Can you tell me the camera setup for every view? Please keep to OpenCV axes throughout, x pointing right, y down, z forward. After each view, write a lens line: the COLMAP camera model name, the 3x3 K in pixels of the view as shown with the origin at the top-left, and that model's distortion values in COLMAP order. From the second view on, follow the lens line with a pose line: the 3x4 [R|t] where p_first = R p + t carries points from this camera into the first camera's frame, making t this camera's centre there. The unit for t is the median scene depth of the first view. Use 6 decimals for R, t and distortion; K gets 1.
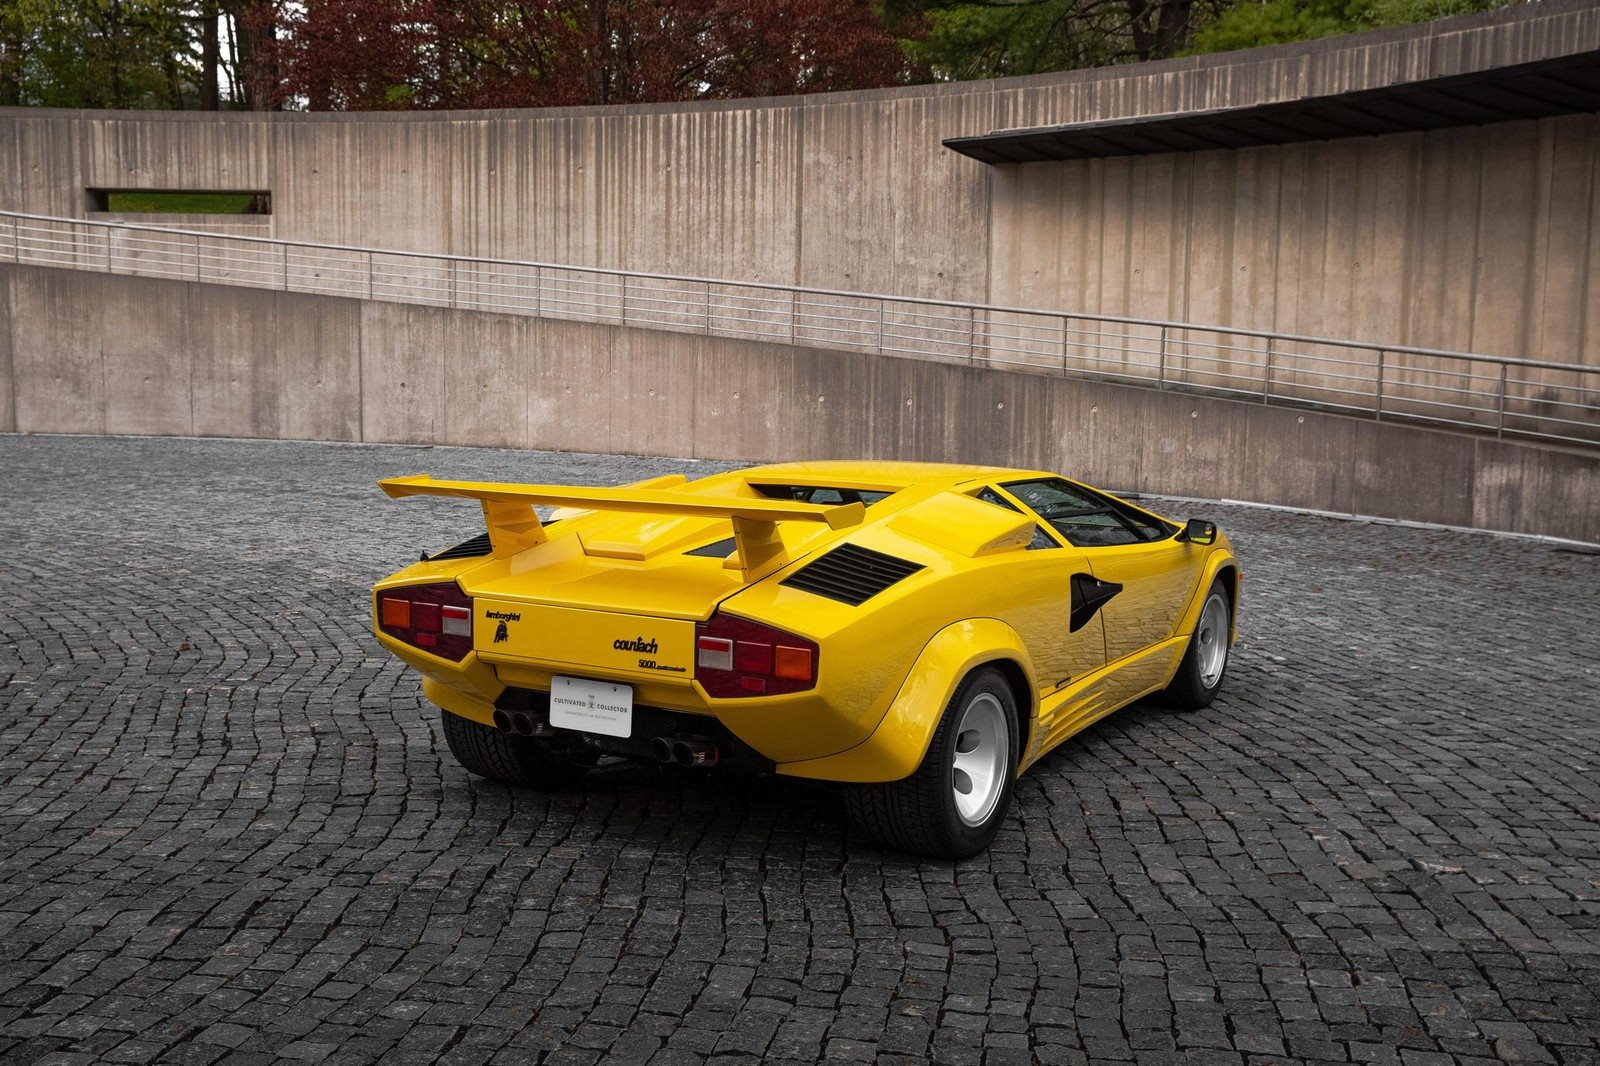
lens RADIAL K [[1734.5, 0, 793.8], [0, 1734.5, 534.1], [0, 0, 1]] dist [0.007683, 0.139982]
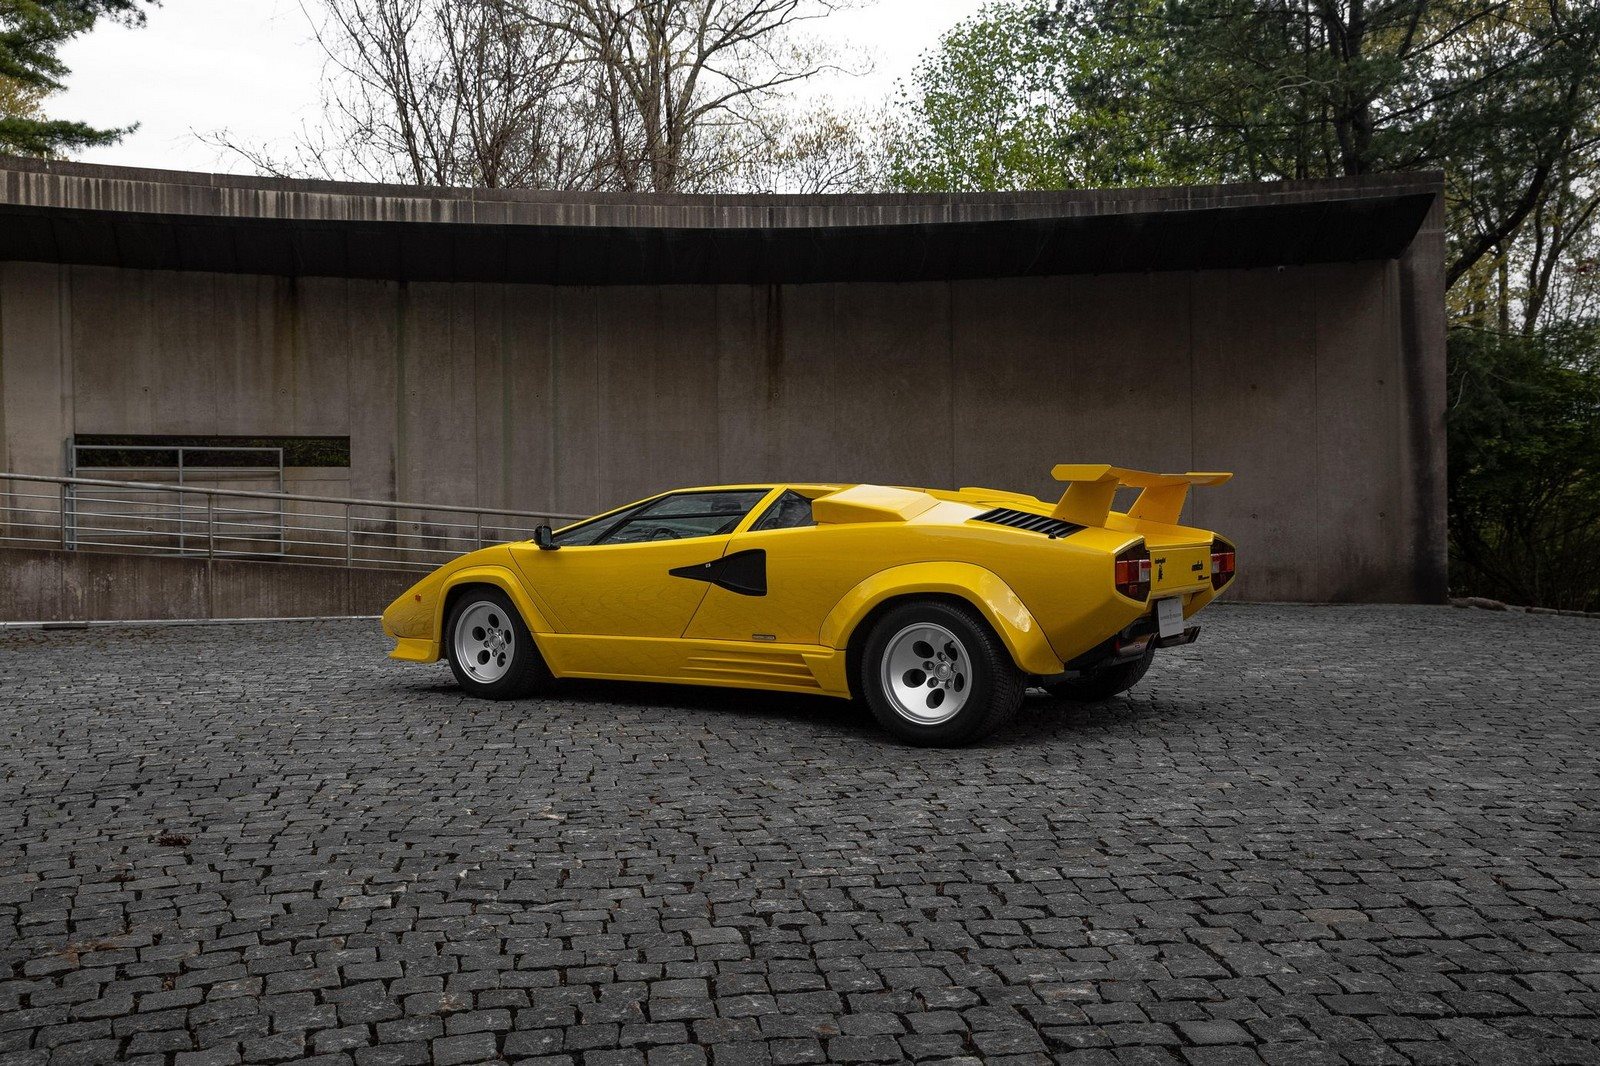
lens RADIAL K [[1441.7, 0, 804.4], [0, 1441.7, 536.8], [0, 0, 1]] dist [-0.053096, 0.120806]
pose [[0.024602, -0.023159, 0.999429, -0.290156], [0.119922, 0.992581, 0.020048, -0.006188], [-0.992478, 0.119361, 0.027197, 0.277124]]
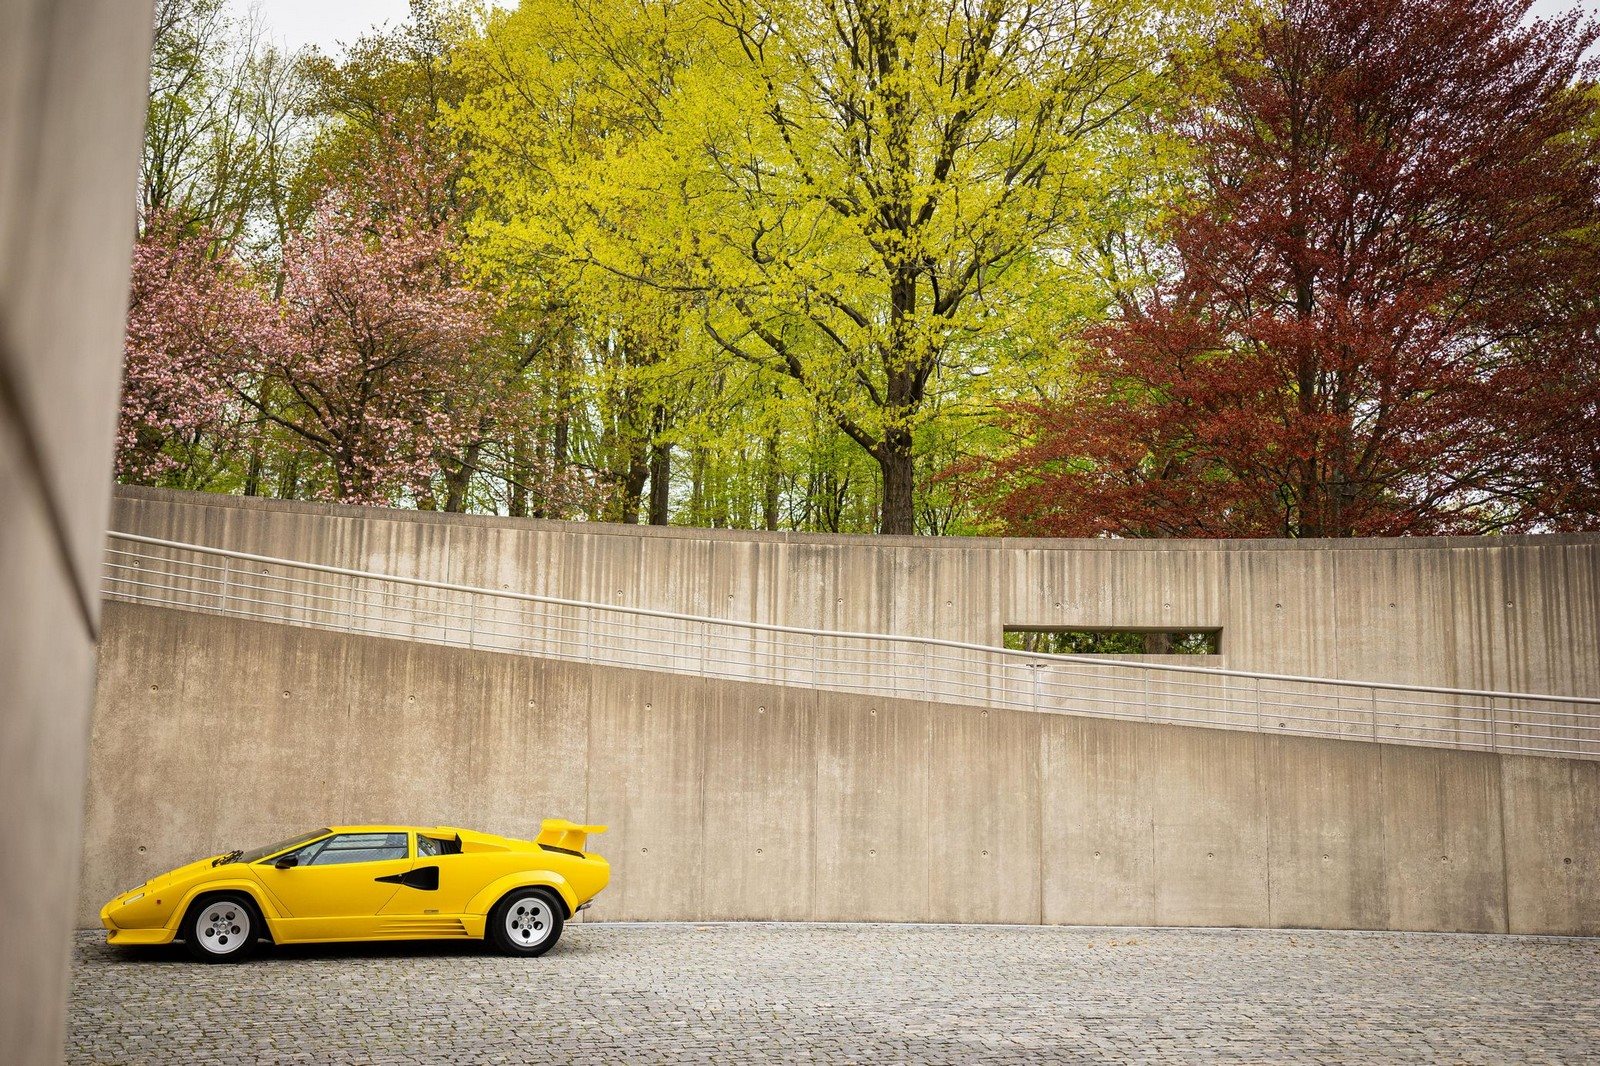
lens RADIAL K [[1534.6, 0, 803.4], [0, 1534.6, 532.2], [0, 0, 1]] dist [-0.060384, 0.032466]
pose [[0.999581, 0.005206, 0.028469, -0.608287], [0.002574, 0.963797, -0.266626, -0.047821], [-0.028826, 0.266587, 0.963380, 0.304353]]
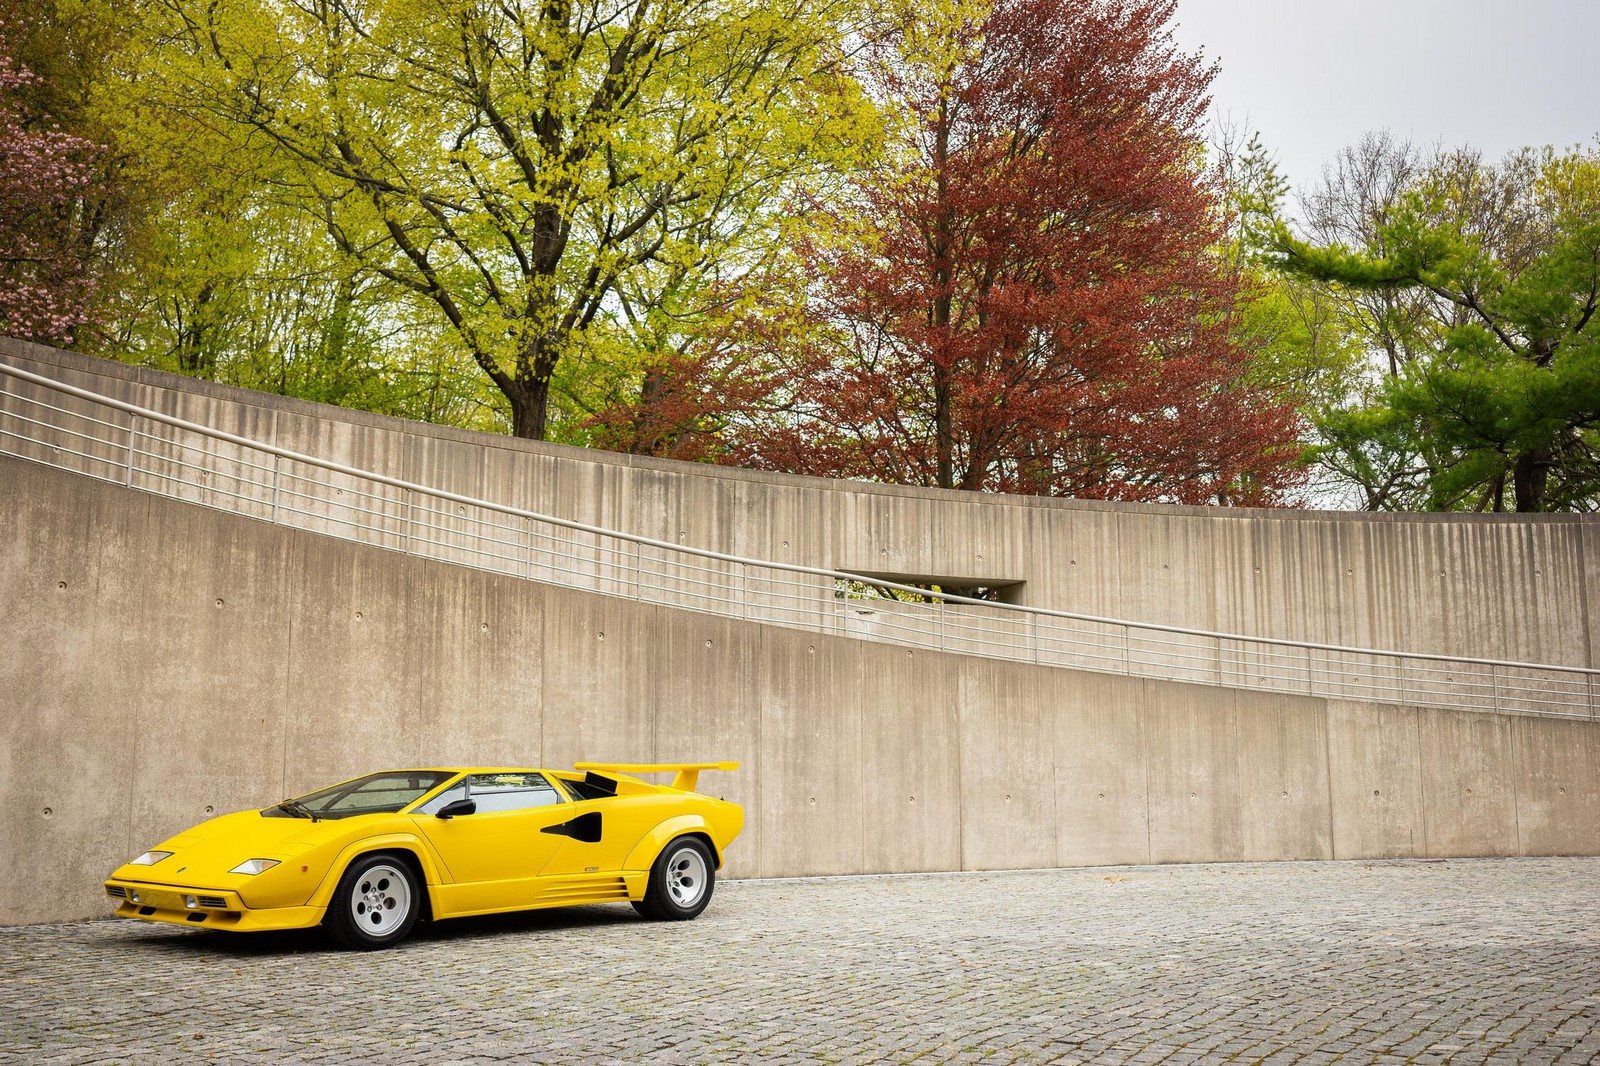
lens RADIAL K [[1534.6, 0, 803.4], [0, 1534.6, 532.2], [0, 0, 1]] dist [-0.060384, 0.032466]
pose [[0.872018, 0.060513, 0.485720, -0.893223], [0.068875, 0.967286, -0.244161, -0.045199], [-0.484604, 0.246367, 0.839322, 0.455281]]
